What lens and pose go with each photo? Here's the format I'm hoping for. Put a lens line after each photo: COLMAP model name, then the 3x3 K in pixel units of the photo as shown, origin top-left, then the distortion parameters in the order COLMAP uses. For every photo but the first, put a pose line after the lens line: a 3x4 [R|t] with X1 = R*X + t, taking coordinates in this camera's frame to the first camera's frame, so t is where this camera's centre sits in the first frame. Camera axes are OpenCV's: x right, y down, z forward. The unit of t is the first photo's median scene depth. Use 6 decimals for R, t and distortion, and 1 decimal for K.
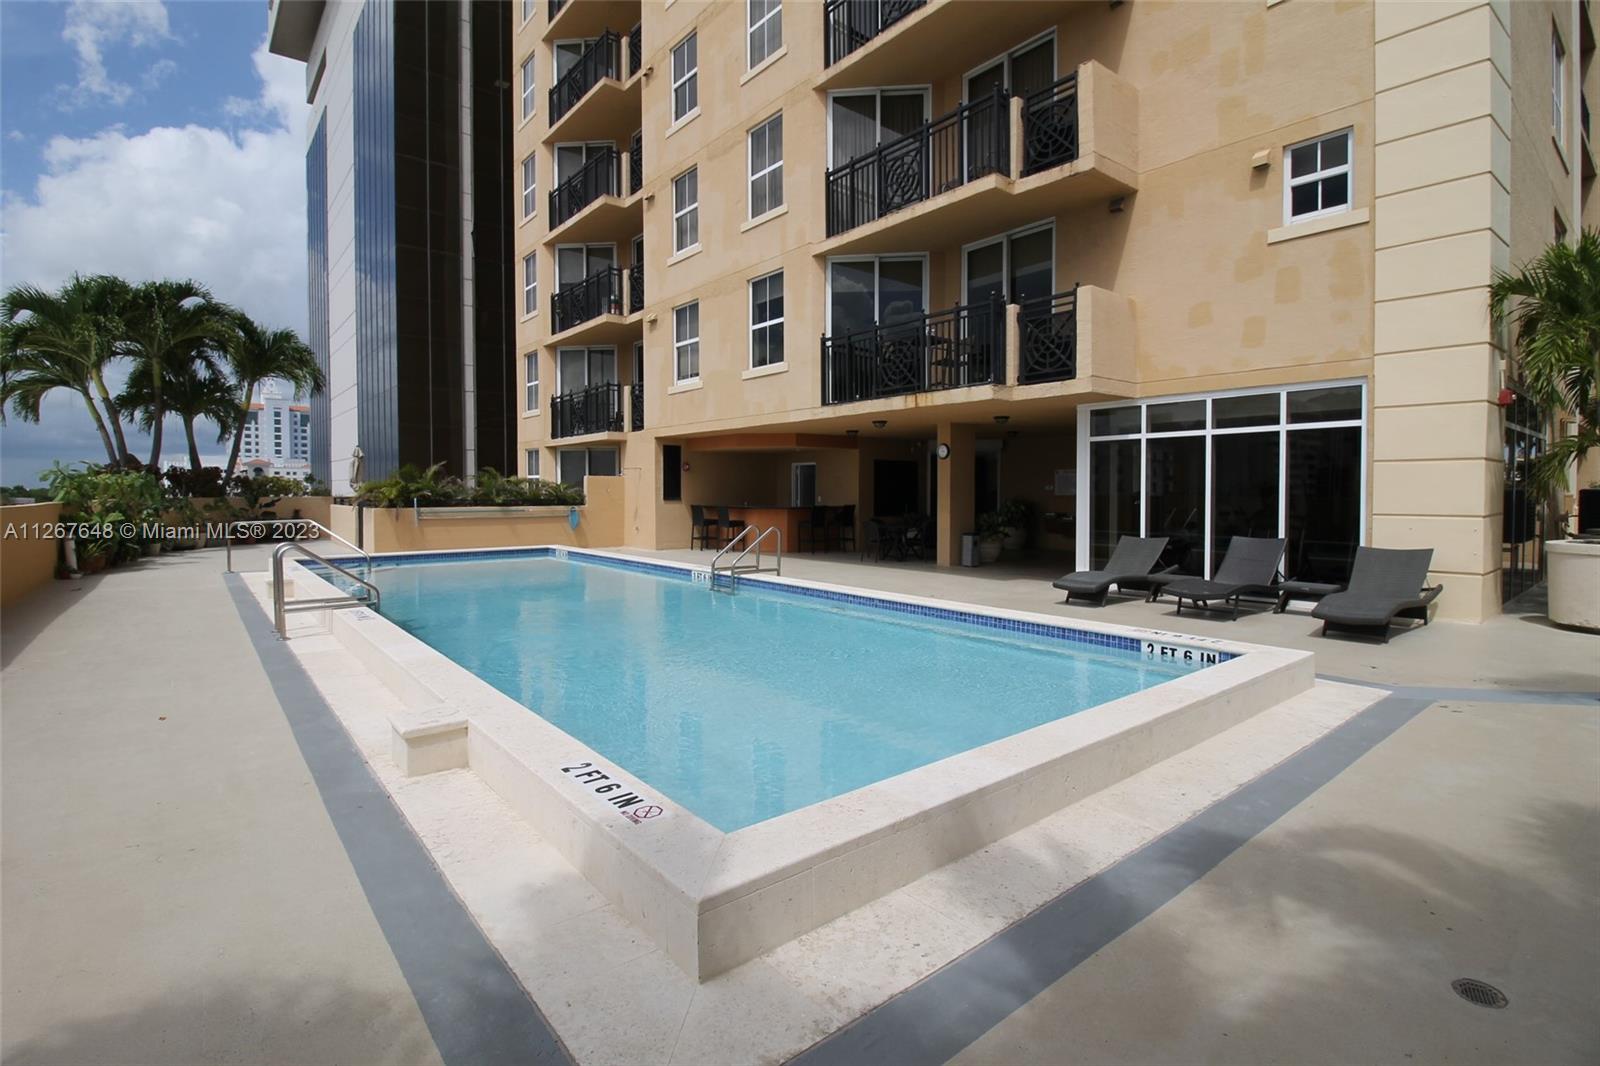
lens RADIAL K [[764.8, 0, 775.4], [0, 764.8, 507.8], [0, 0, 1]] dist [-0.000071, -0.011927]
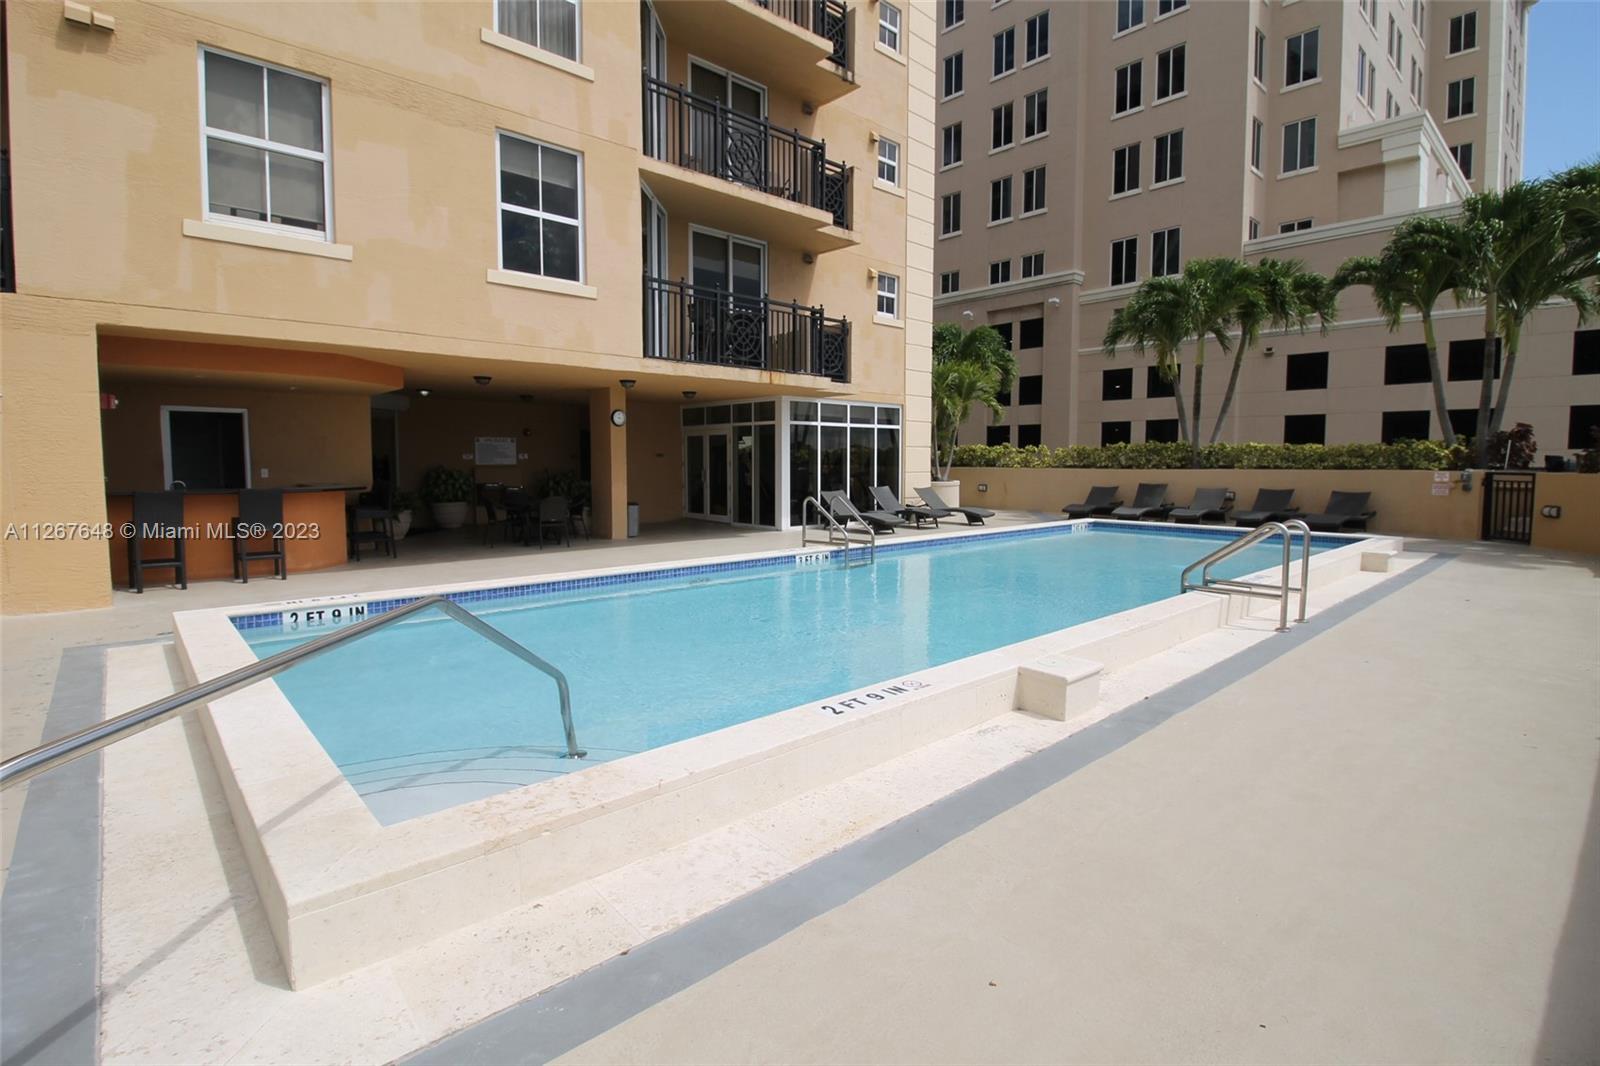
lens RADIAL K [[764.8, 0, 805.5], [0, 764.8, 521.2], [0, 0, 1]] dist [-0.000071, -0.011927]
pose [[-0.078905, -0.077168, 0.993891, -0.828458], [0.018909, 0.996704, 0.078887, -0.018435], [-0.996703, 0.025018, -0.077186, 0.932742]]
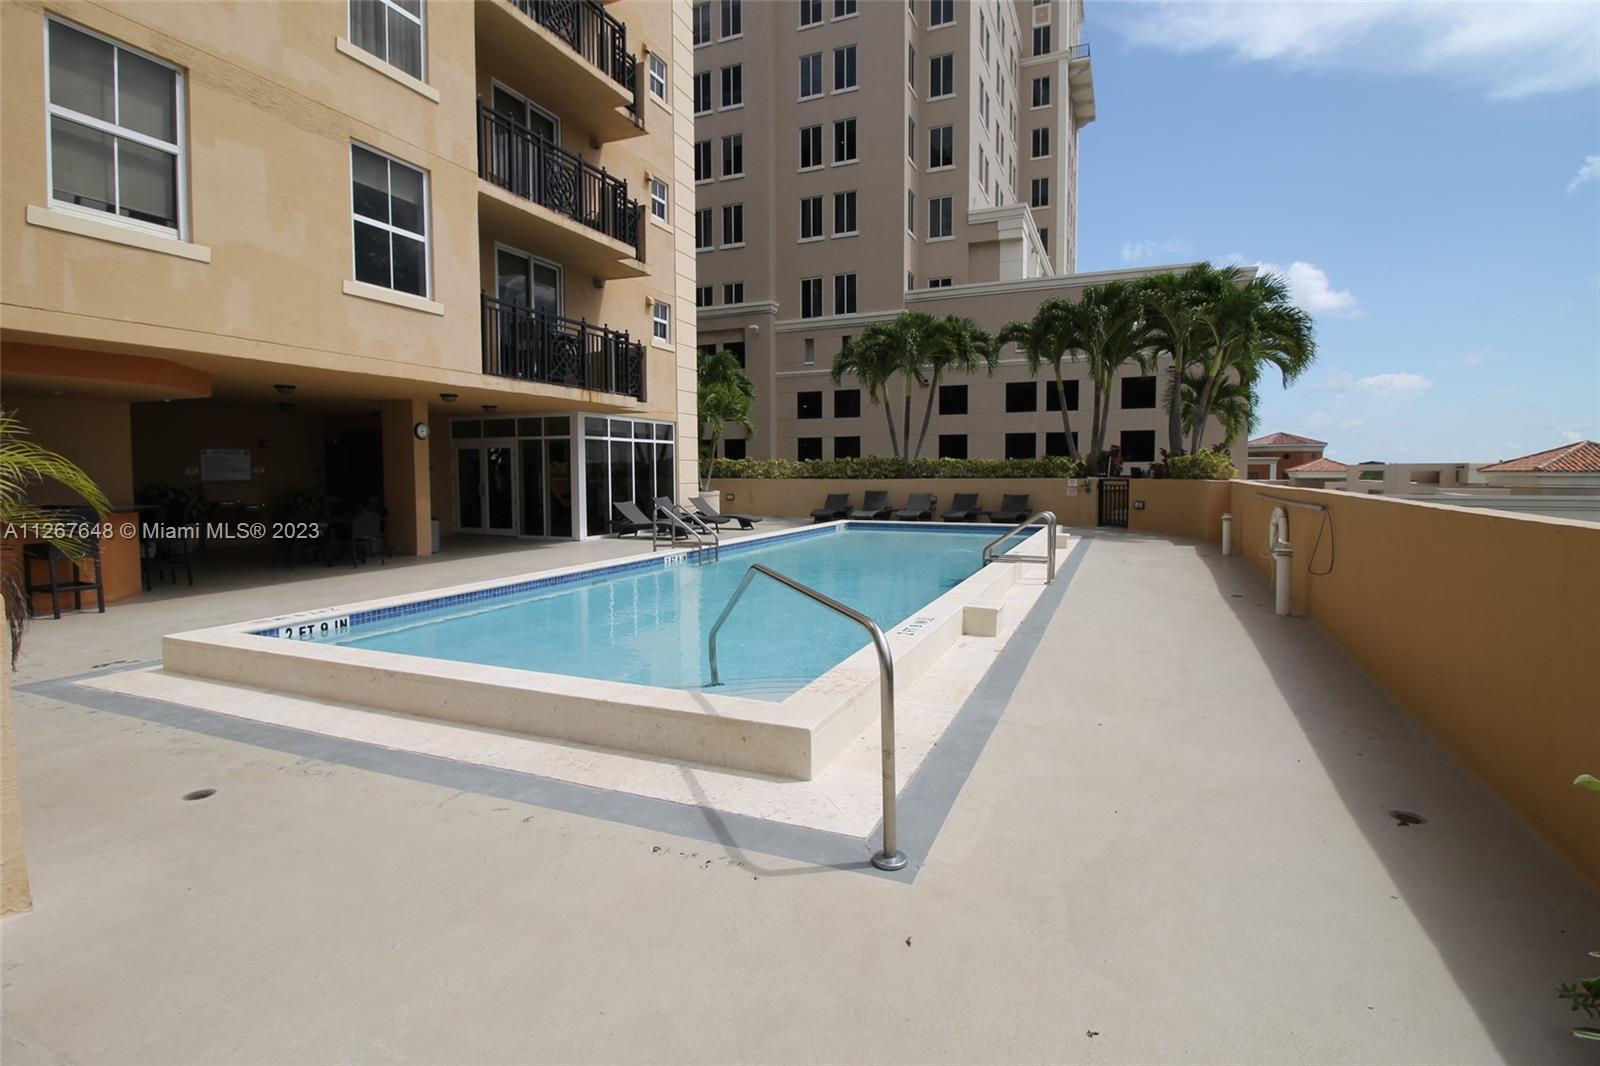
lens RADIAL K [[764.8, 0, 804.5], [0, 764.8, 524.3], [0, 0, 1]] dist [-0.000071, -0.011927]
pose [[-0.482981, -0.056753, 0.873790, -0.904887], [0.021475, 0.996829, 0.076615, -0.024575], [-0.875367, 0.055768, -0.480231, 1.153345]]
